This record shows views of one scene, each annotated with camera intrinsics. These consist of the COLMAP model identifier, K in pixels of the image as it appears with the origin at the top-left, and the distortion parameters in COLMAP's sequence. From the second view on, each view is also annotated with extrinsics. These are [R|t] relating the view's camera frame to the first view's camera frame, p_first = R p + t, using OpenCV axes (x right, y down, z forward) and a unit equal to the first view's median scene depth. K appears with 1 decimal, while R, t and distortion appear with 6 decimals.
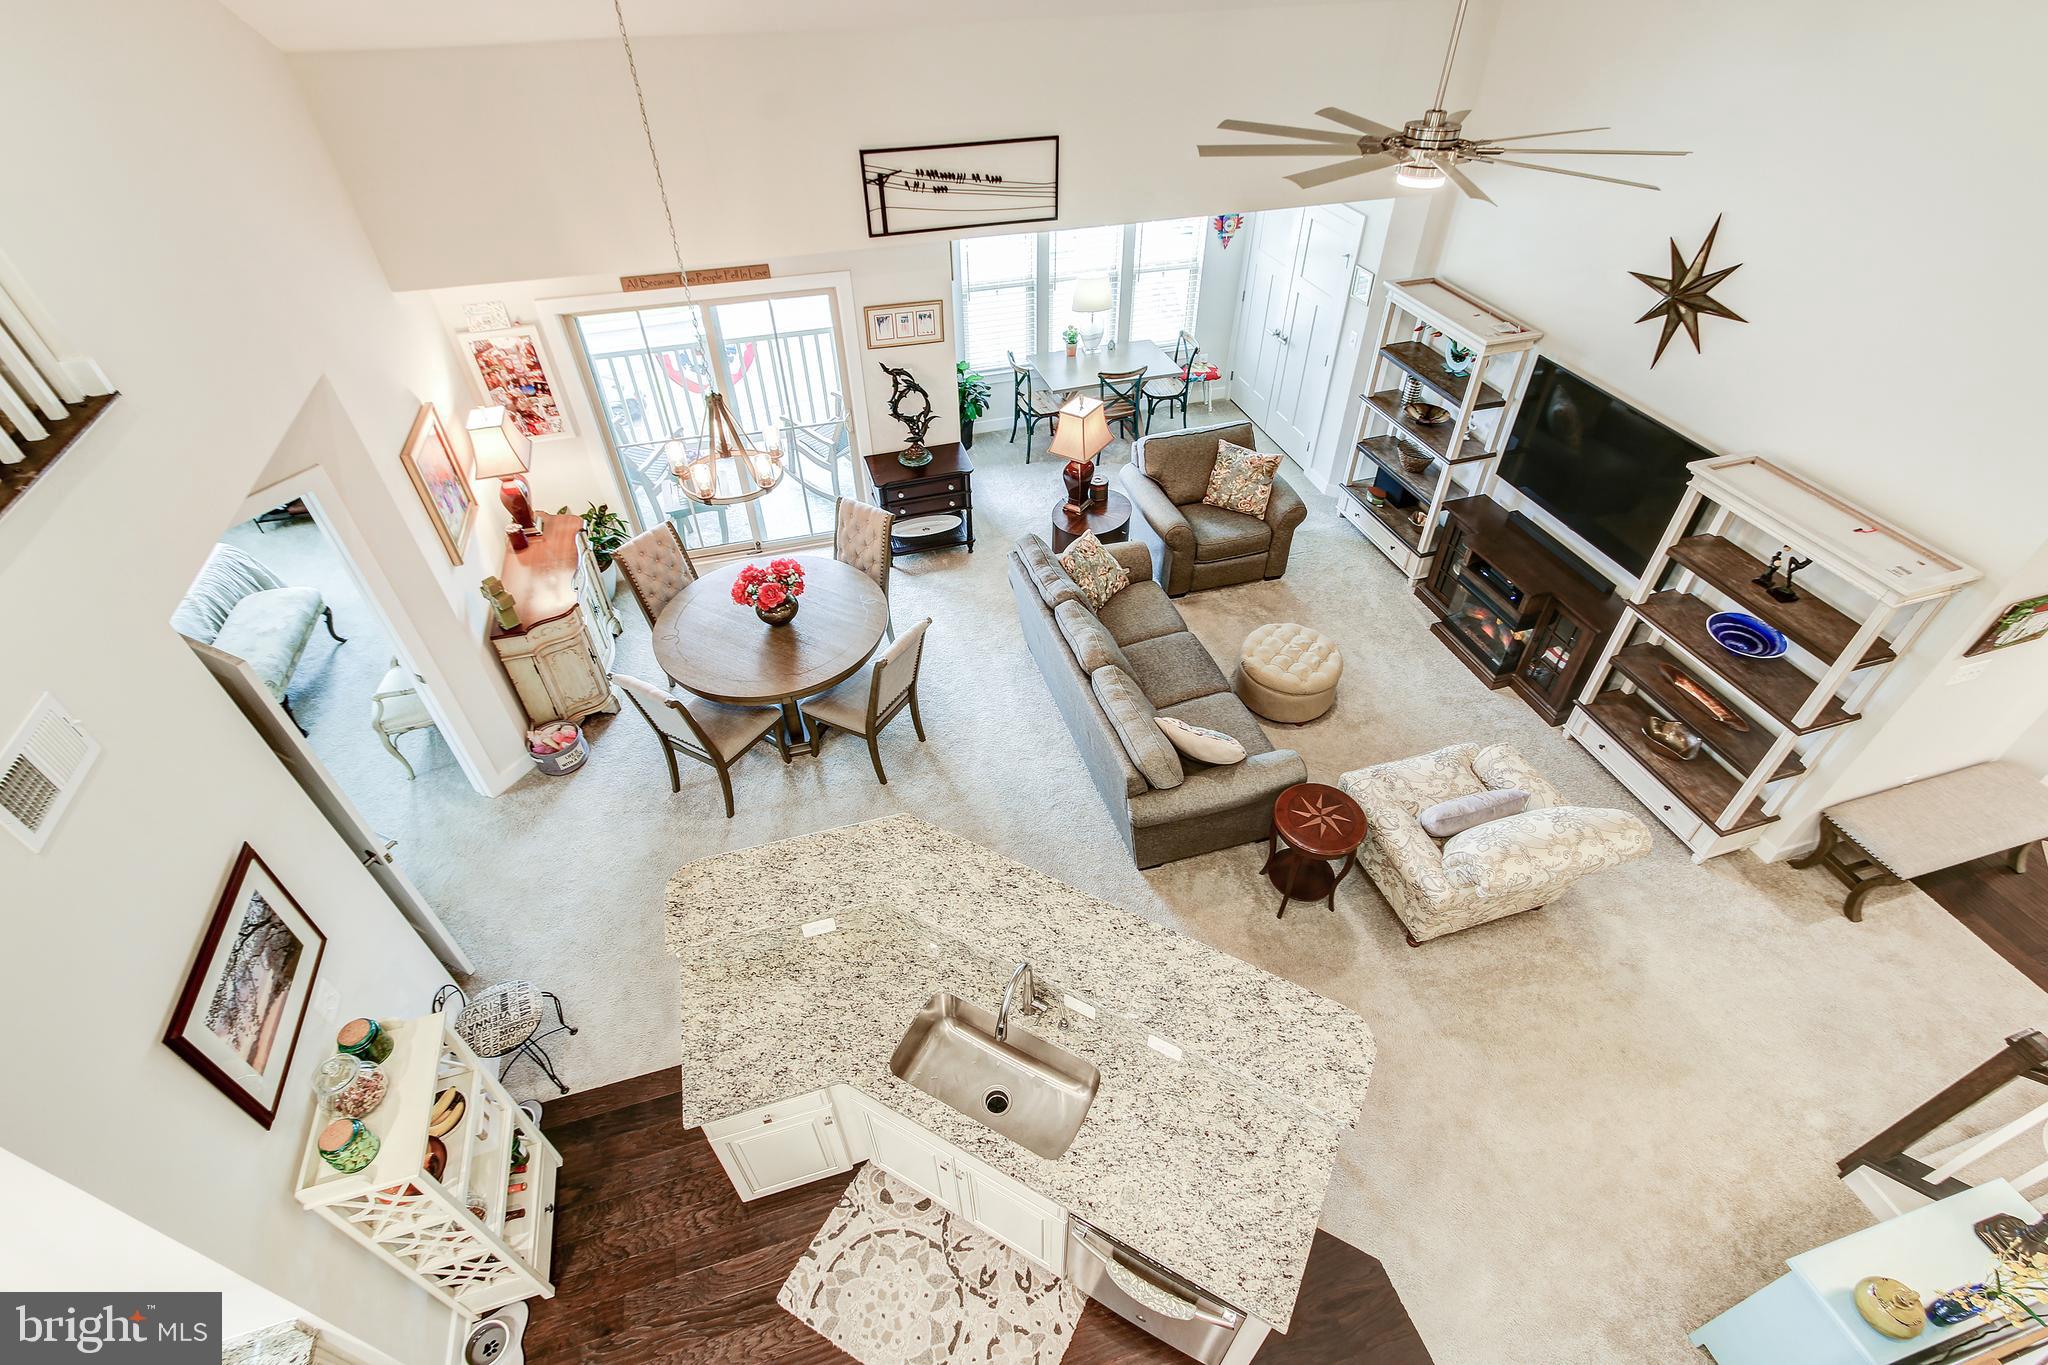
lens RADIAL K [[938.4, 0, 1030.3], [0, 938.4, 692.6], [0, 0, 1]] dist [-0.007973, 0.005389]
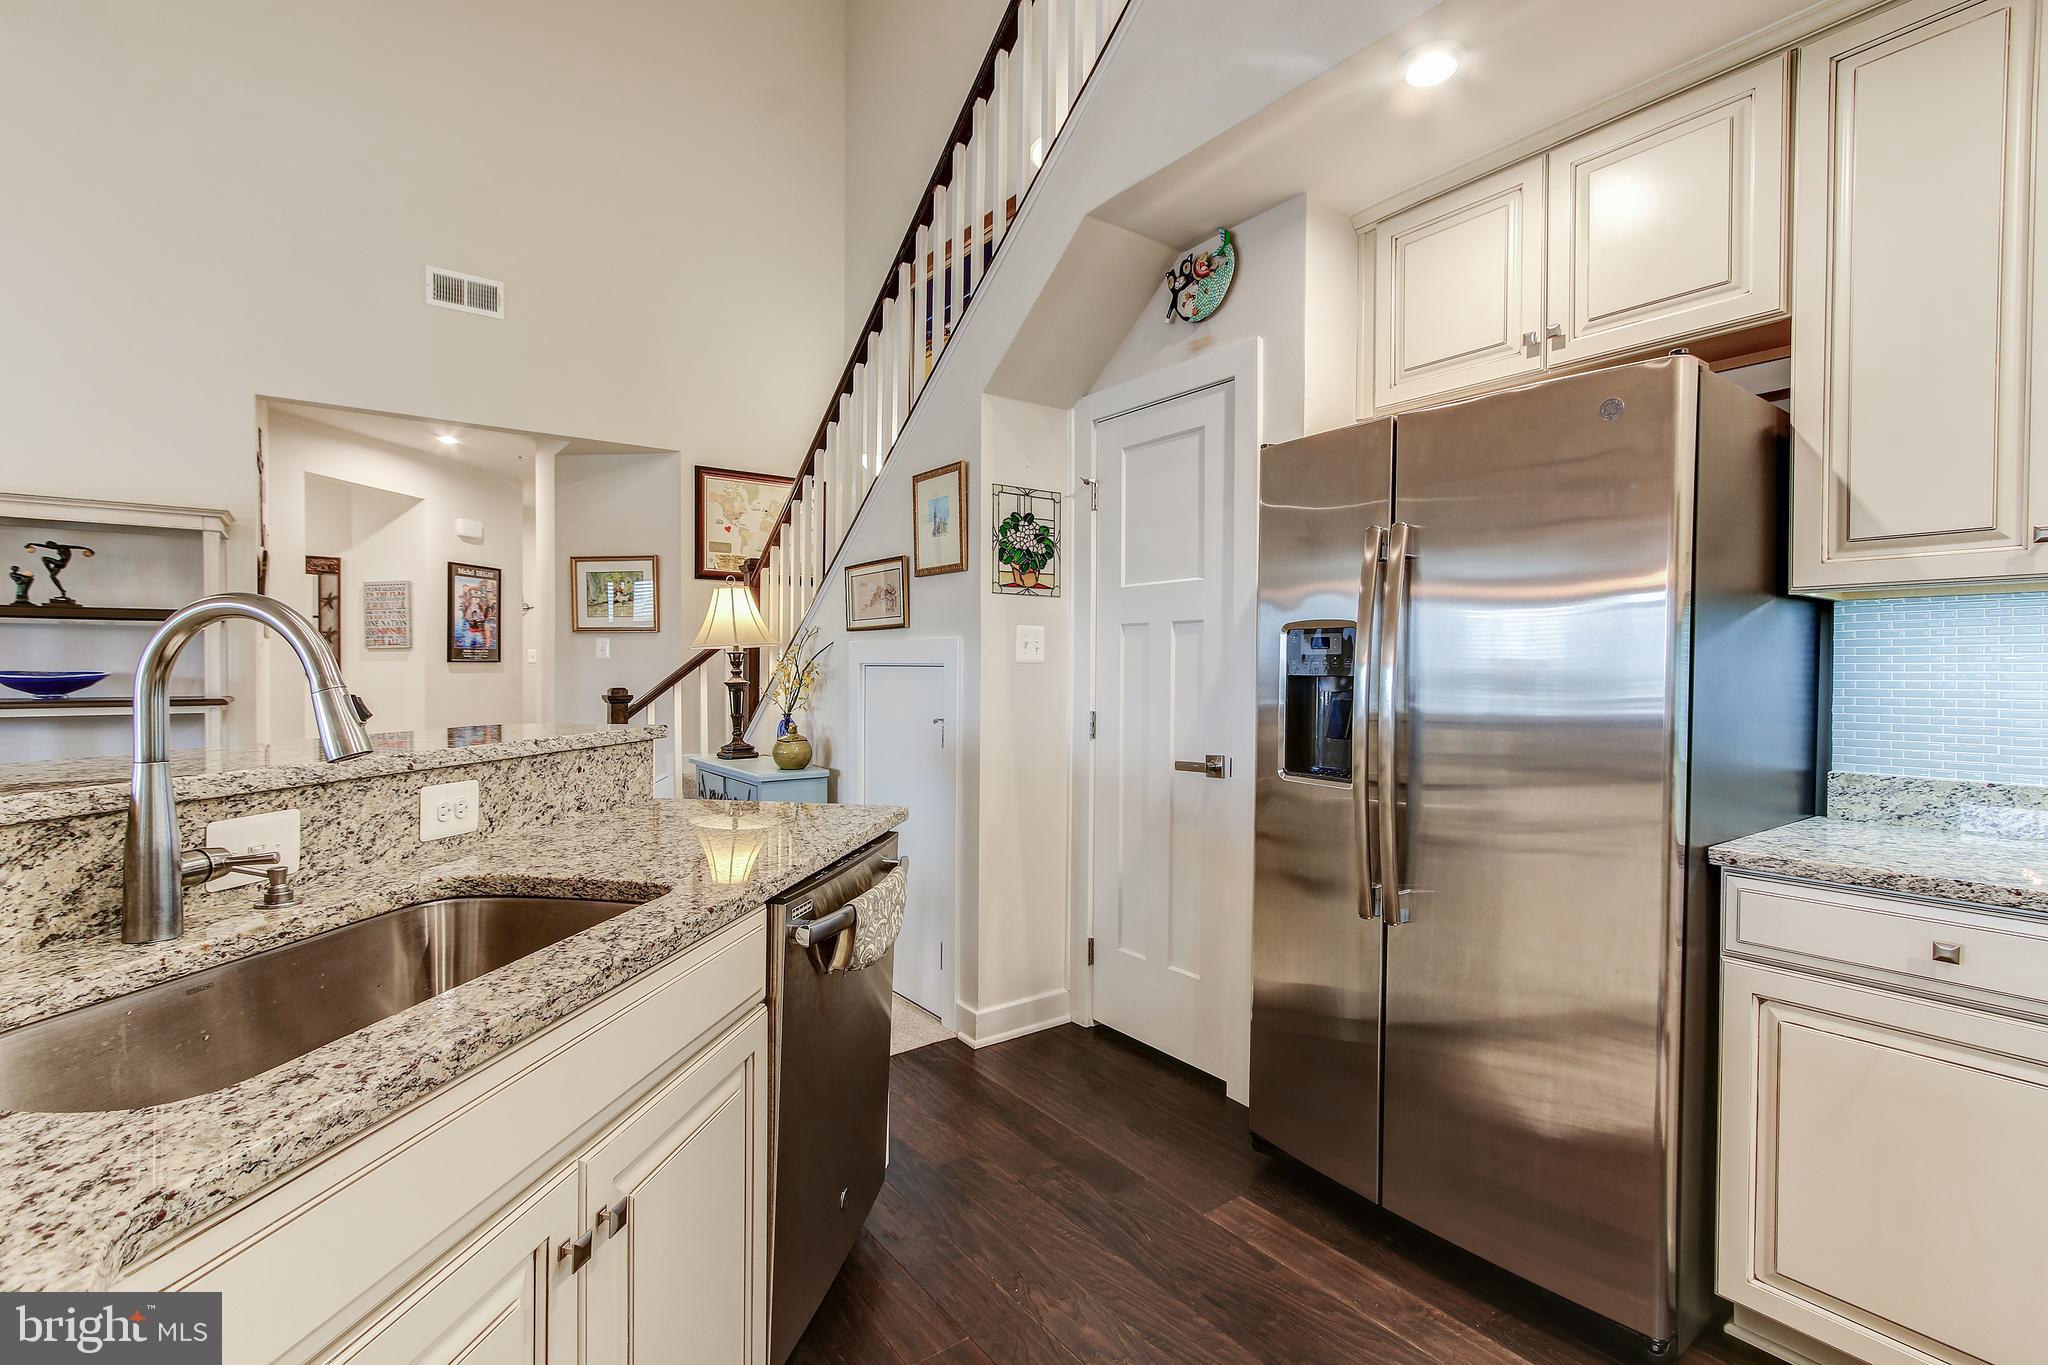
lens RADIAL K [[938.4, 0, 1028.5], [0, 938.4, 681.3], [0, 0, 1]] dist [-0.007973, 0.005389]
pose [[-0.337368, -0.012994, 0.941283, -0.222812], [0.630287, 0.739587, 0.236112, 0.227925], [-0.699229, 0.672936, -0.241323, 0.487766]]
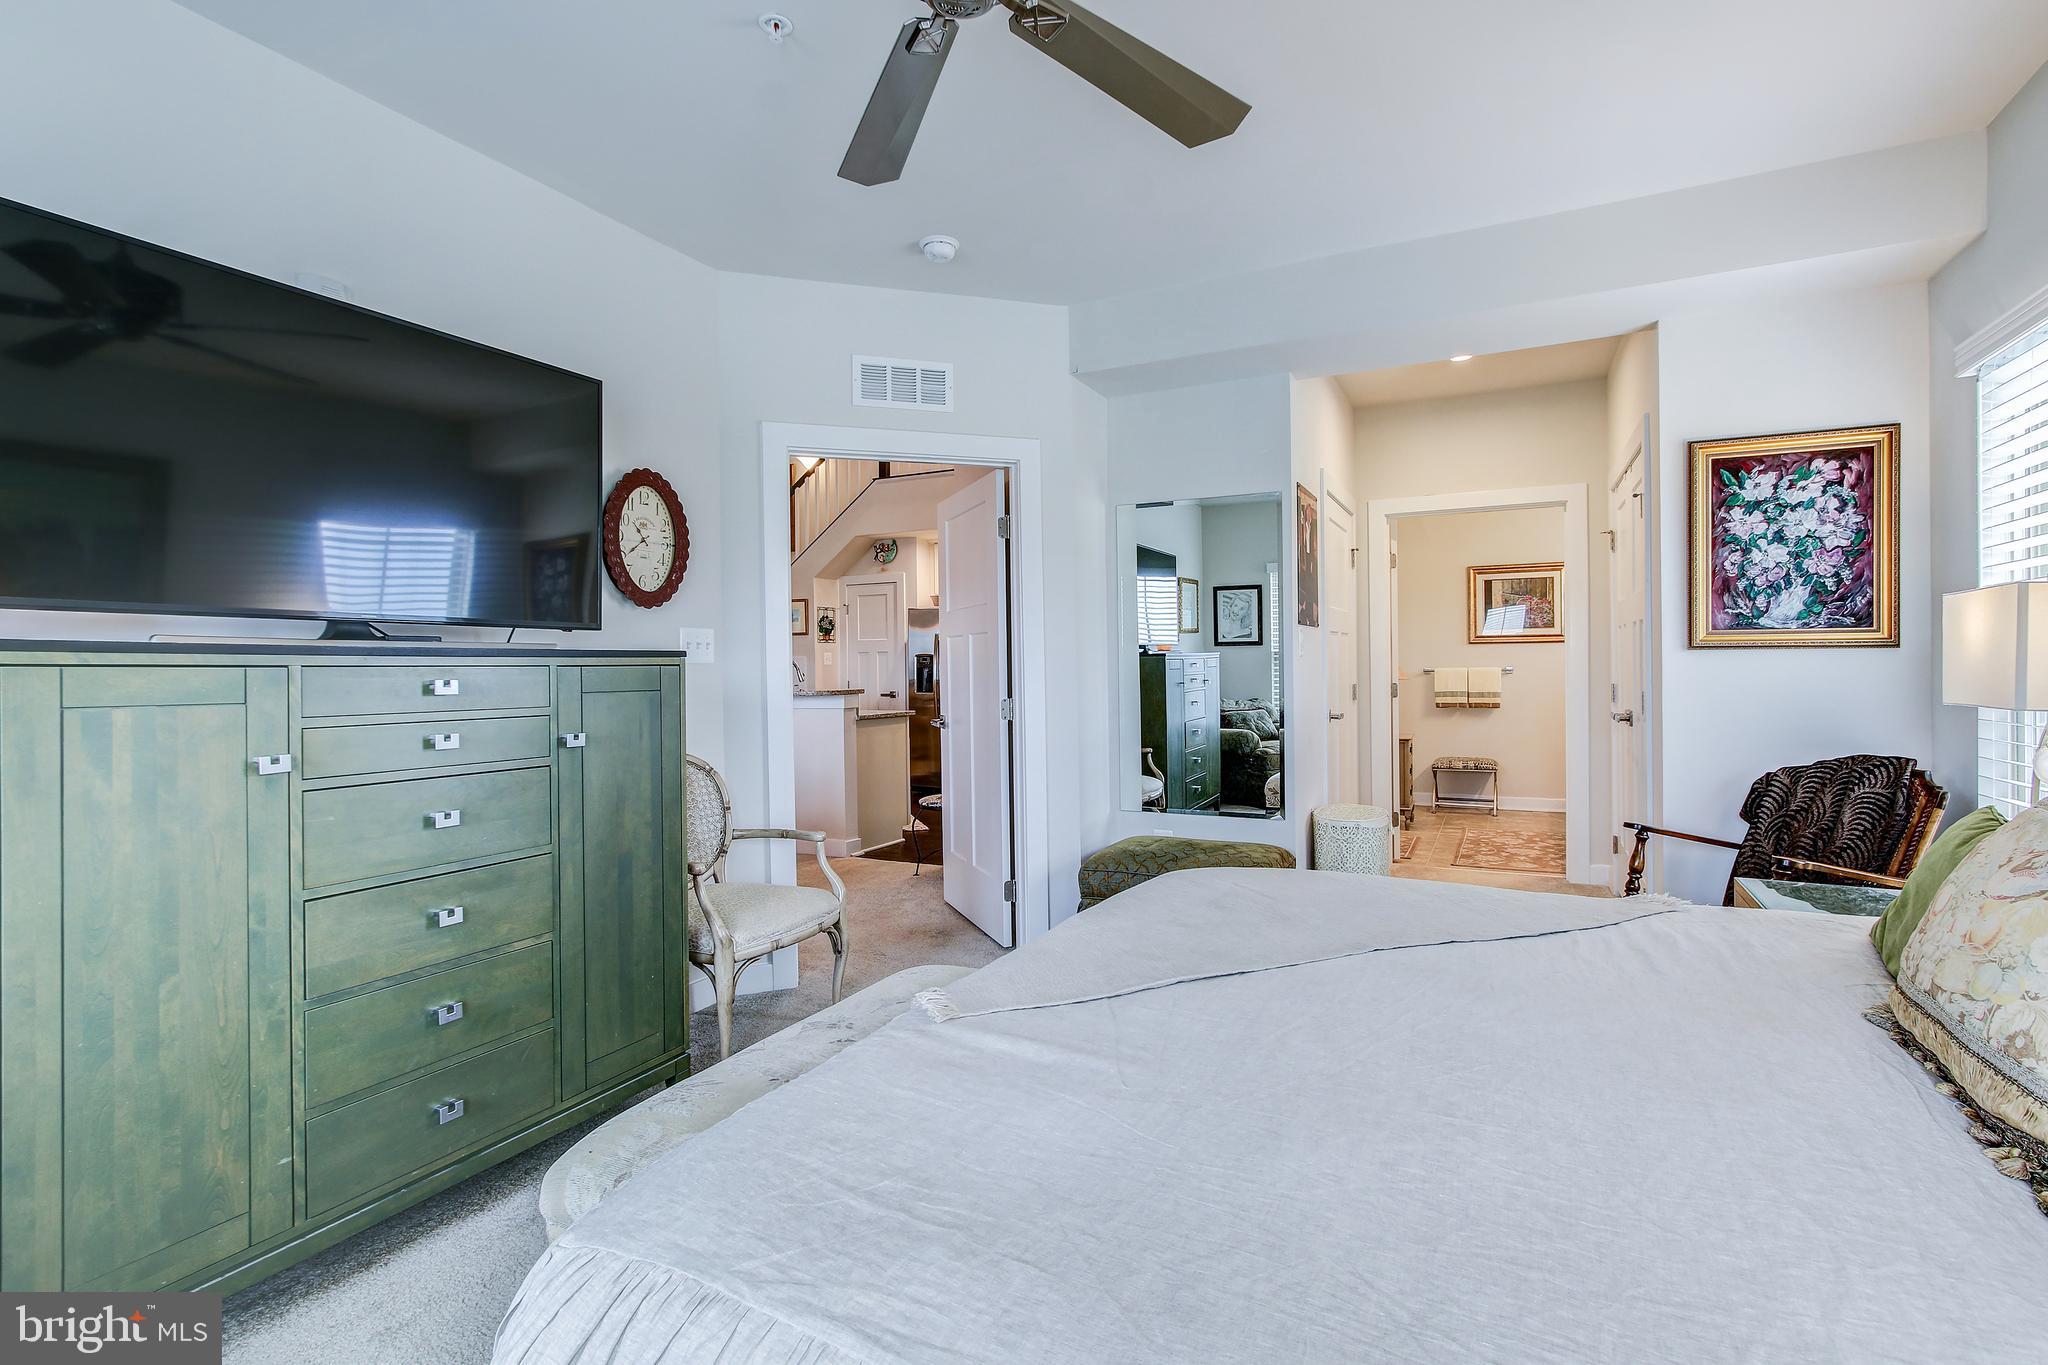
lens RADIAL K [[938.4, 0, 1024.6], [0, 938.4, 670.0], [0, 0, 1]] dist [-0.007973, 0.005389]
pose [[-0.722464, 0.004365, 0.691395, -1.062286], [0.474535, 0.730406, 0.491248, -0.269400], [-0.502854, 0.683000, -0.529763, 1.030787]]
